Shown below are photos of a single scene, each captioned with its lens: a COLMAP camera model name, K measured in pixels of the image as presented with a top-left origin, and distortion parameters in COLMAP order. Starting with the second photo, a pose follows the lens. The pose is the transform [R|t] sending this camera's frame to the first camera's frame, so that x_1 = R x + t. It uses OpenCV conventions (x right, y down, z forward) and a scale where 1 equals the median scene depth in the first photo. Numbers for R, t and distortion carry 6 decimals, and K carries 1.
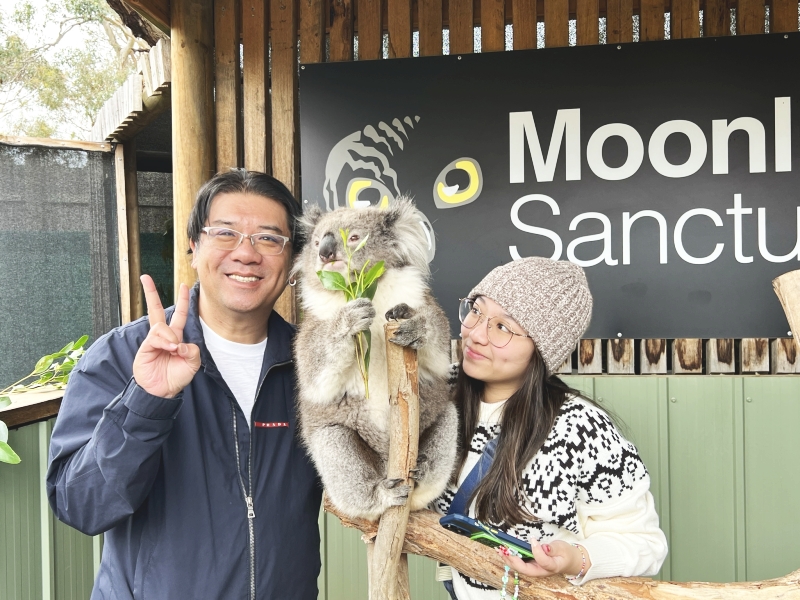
lens RADIAL K [[845.8, 0, 390.6], [0, 845.8, 300.7], [0, 0, 1]] dist [0.134422, -0.367301]
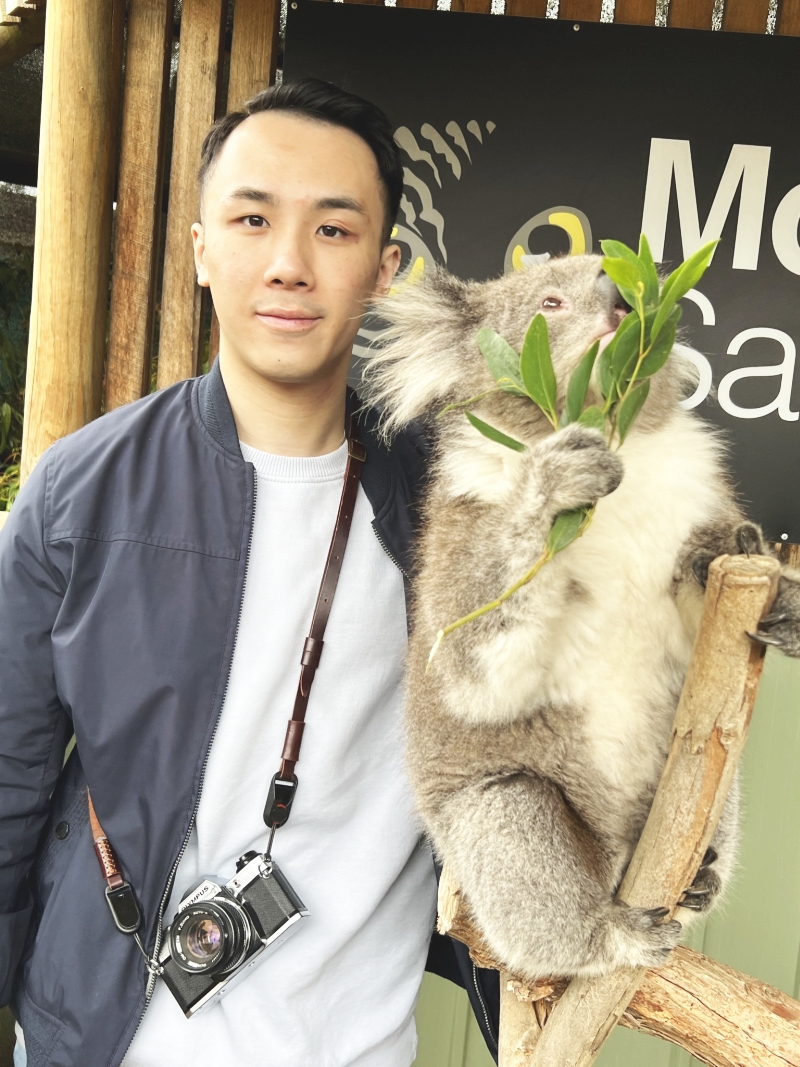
lens RADIAL K [[1128.0, 0, 400.0], [0, 1128.0, 533.5], [0, 0, 1]] dist [0.134422, -0.367301]
pose [[0.986842, 0.089235, 0.134832, -0.111500], [-0.102628, 0.990089, 0.095876, -0.011868], [-0.124940, -0.108452, 0.986219, 0.234885]]
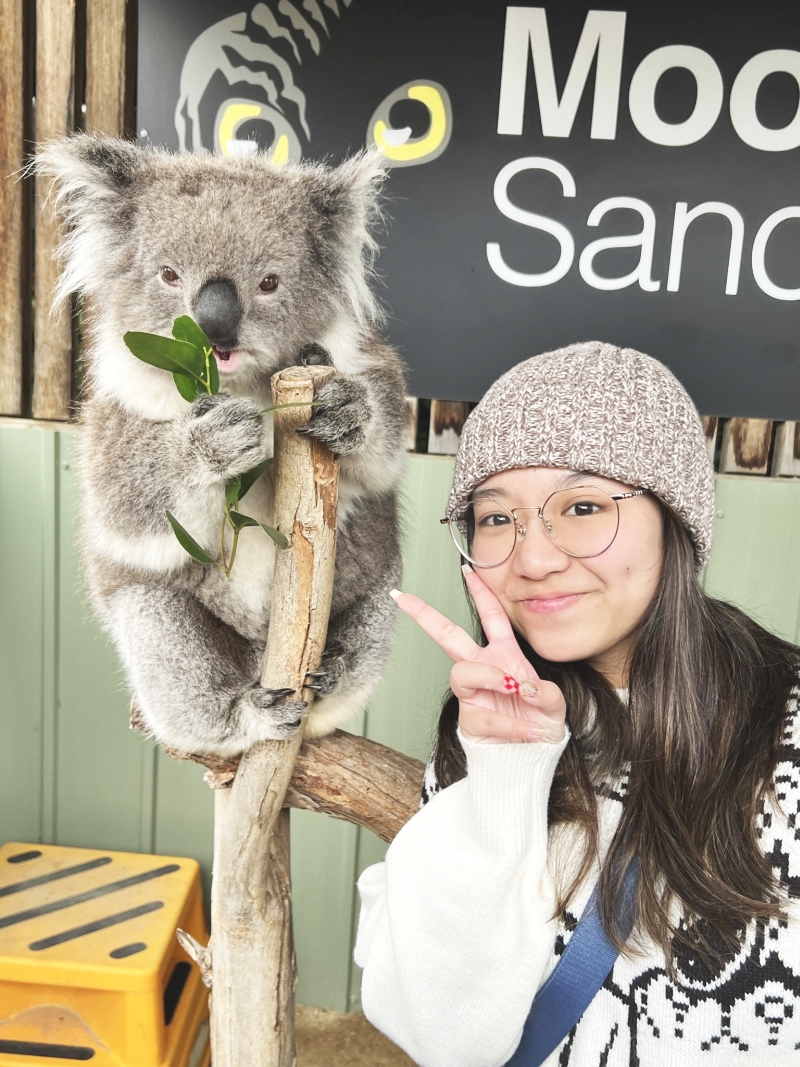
lens RADIAL K [[1142.1, 0, 404.6], [0, 1142.1, 543.0], [0, 0, 1]] dist [0.012798, 0.001445]
pose [[0.991322, 0.054930, 0.119428, -0.002428], [-0.076327, 0.980197, 0.182725, -0.000321], [-0.107026, -0.190255, 0.975883, 0.184110]]
